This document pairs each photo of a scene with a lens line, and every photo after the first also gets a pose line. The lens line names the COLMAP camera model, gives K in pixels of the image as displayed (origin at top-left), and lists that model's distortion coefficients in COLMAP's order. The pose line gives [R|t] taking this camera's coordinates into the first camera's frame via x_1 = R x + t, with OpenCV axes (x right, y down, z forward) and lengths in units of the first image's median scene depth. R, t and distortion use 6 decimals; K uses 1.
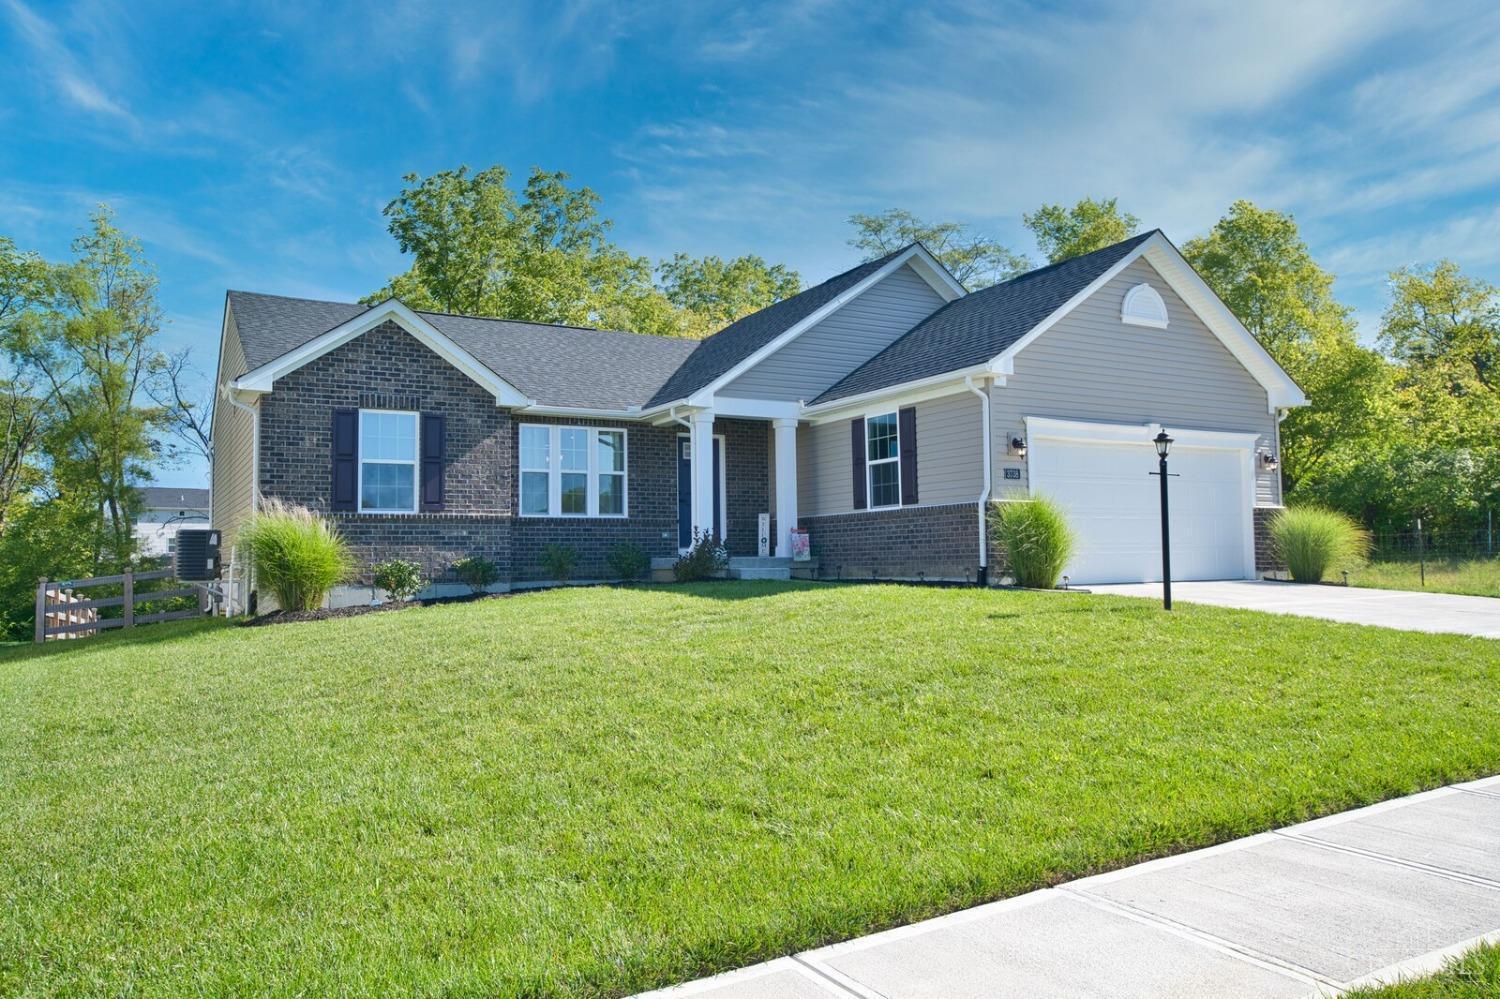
lens RADIAL K [[1065.6, 0, 751.4], [0, 1065.6, 499.5], [0, 0, 1]] dist [0.009662, 0.002983]
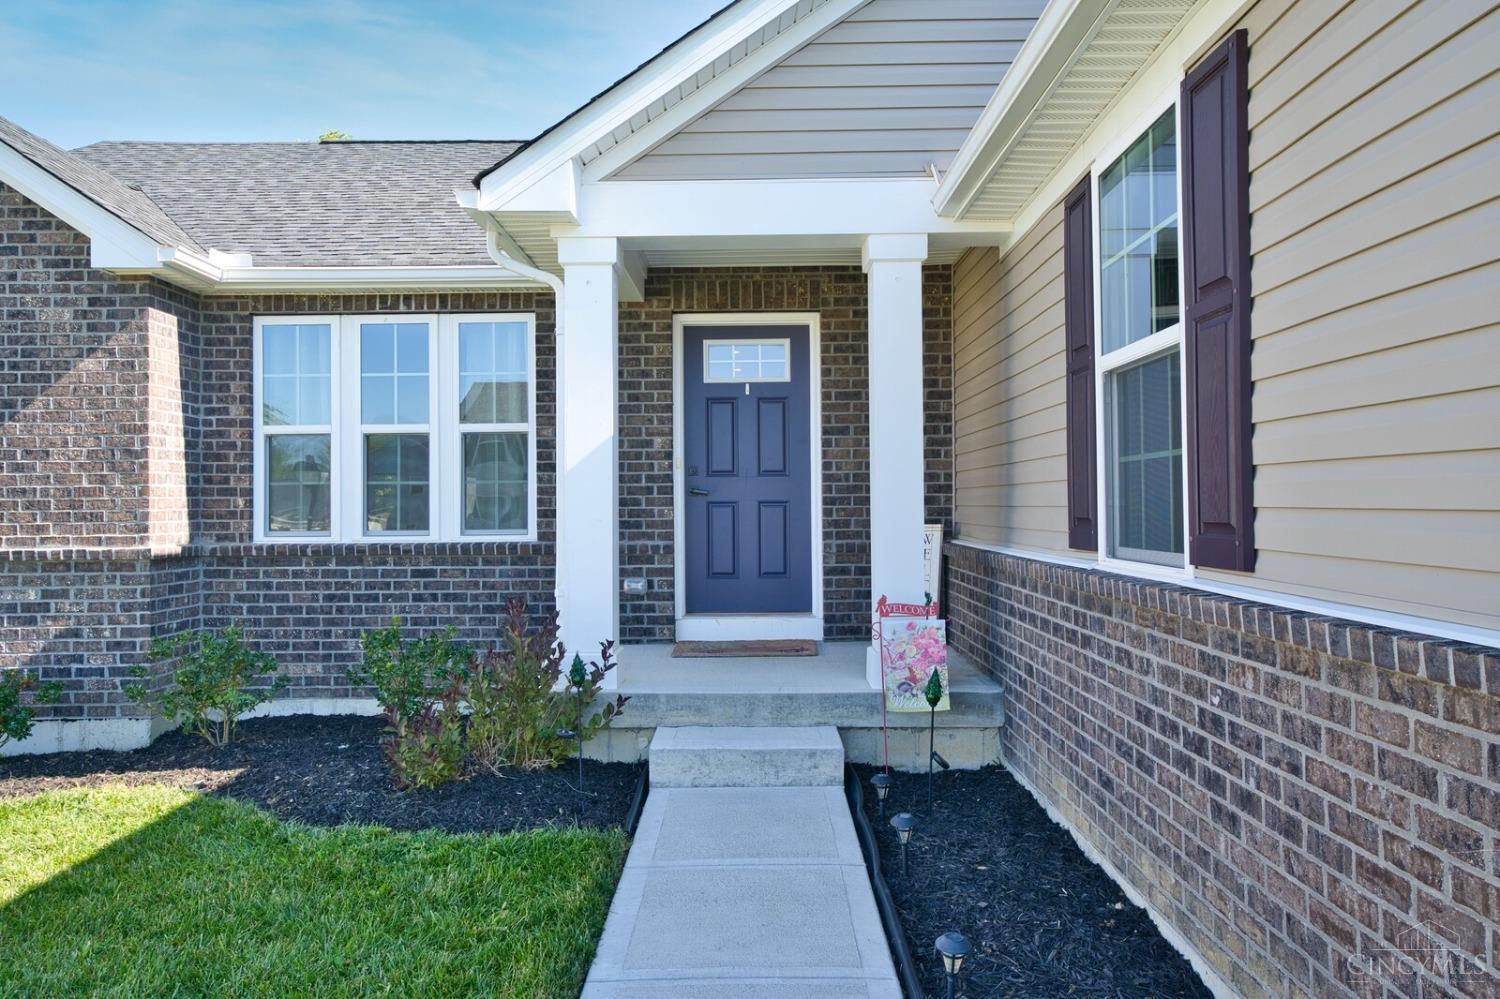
lens RADIAL K [[1065.6, 0, 751.1], [0, 1065.6, 499.6], [0, 0, 1]] dist [0.009662, 0.002983]
pose [[0.861416, 0.006445, -0.507860, 0.162873], [0.025761, 0.998078, 0.056361, -0.019422], [0.507247, -0.061633, 0.859594, 0.749886]]
